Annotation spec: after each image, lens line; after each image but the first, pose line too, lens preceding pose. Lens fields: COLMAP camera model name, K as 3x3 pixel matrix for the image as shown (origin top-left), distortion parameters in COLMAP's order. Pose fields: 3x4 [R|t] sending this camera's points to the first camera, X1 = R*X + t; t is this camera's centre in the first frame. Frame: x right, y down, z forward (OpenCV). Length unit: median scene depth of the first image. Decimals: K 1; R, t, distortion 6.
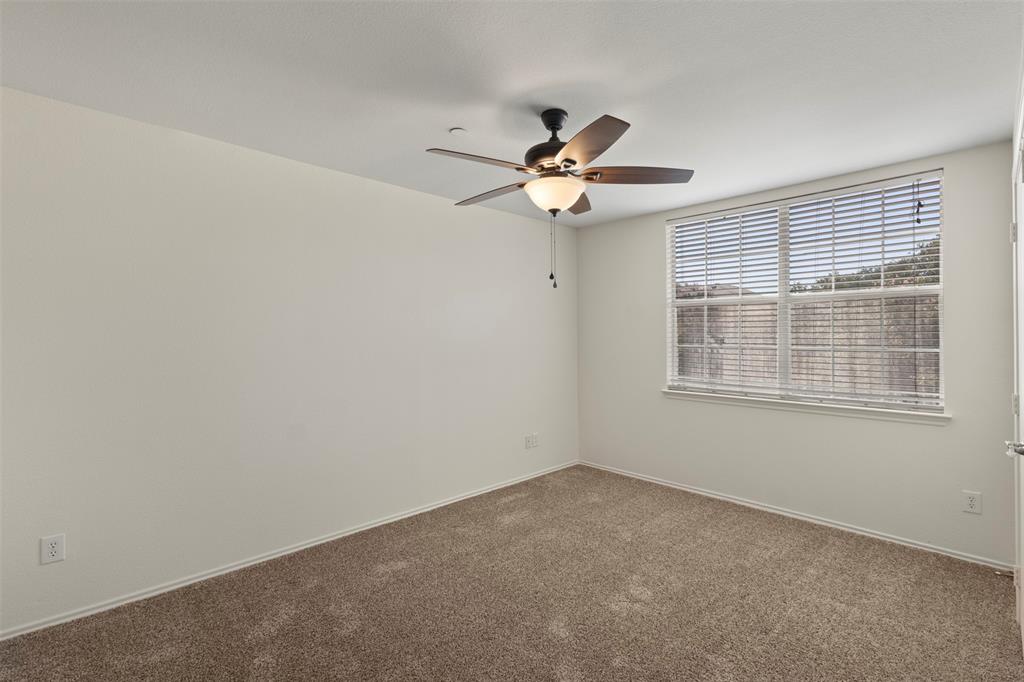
lens RADIAL K [[474.1, 0, 508.9], [0, 474.1, 340.5], [0, 0, 1]] dist [-0.002485, 0.005152]
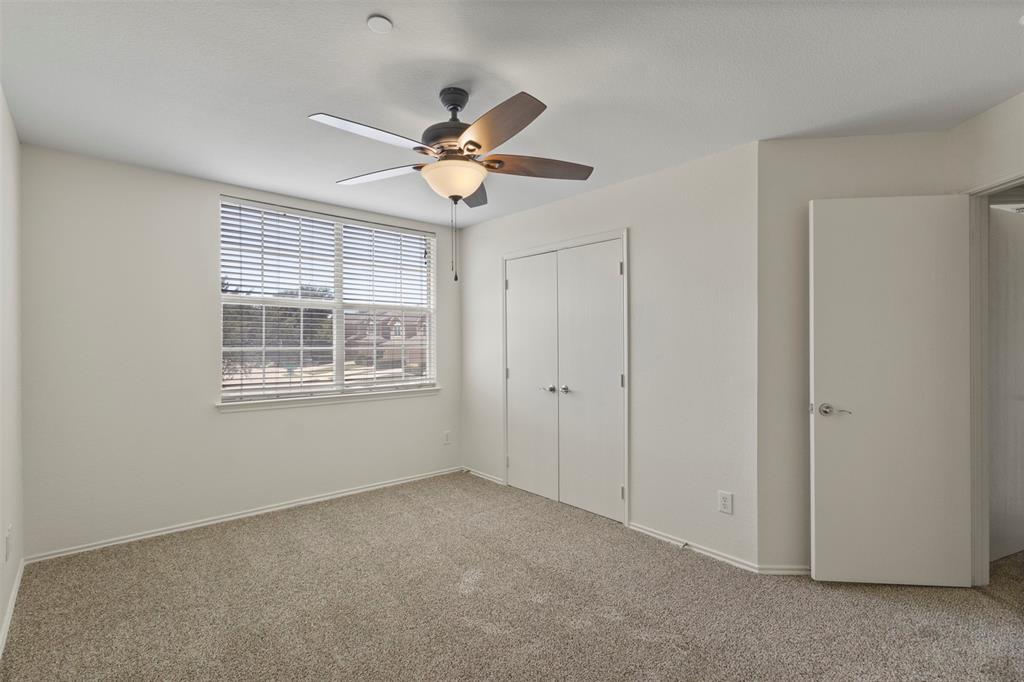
lens RADIAL K [[474.1, 0, 508.9], [0, 474.1, 340.5], [0, 0, 1]] dist [-0.002485, 0.005152]
pose [[0.032290, 0.007323, 0.999452, -0.584093], [0.009071, 0.999930, -0.007620, 0.010626], [-0.999437, 0.009312, 0.032221, 0.612849]]
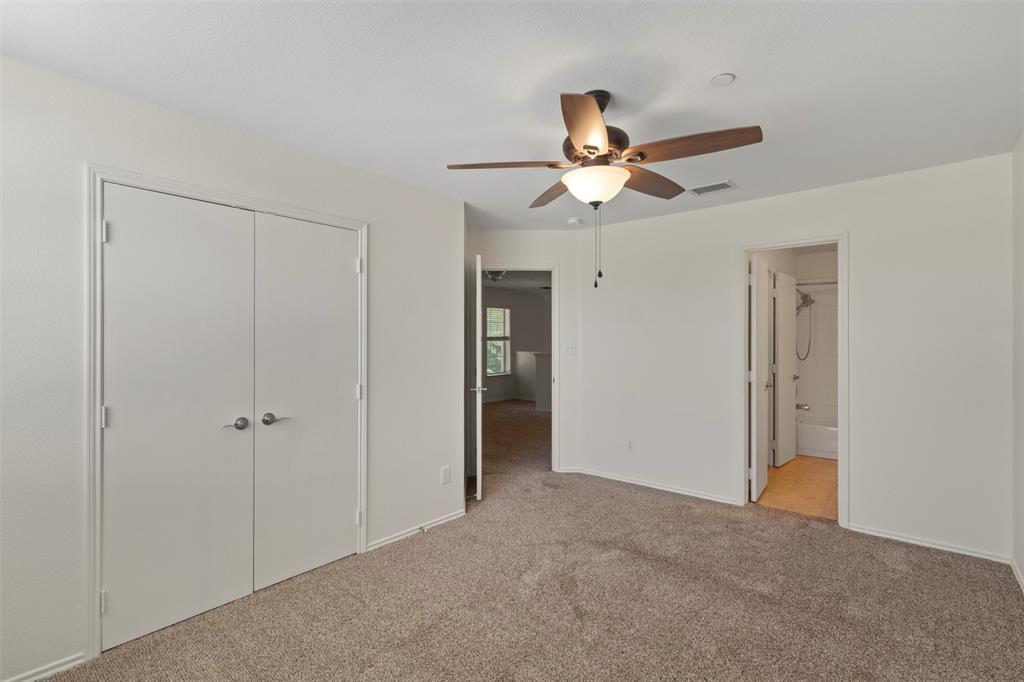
lens RADIAL K [[474.1, 0, 508.9], [0, 474.1, 340.5], [0, 0, 1]] dist [-0.002485, 0.005152]
pose [[-0.994081, 0.010302, -0.108156, 0.258316], [0.009464, 0.999921, 0.008262, -0.011710], [0.108233, 0.007190, -0.994100, 1.337941]]
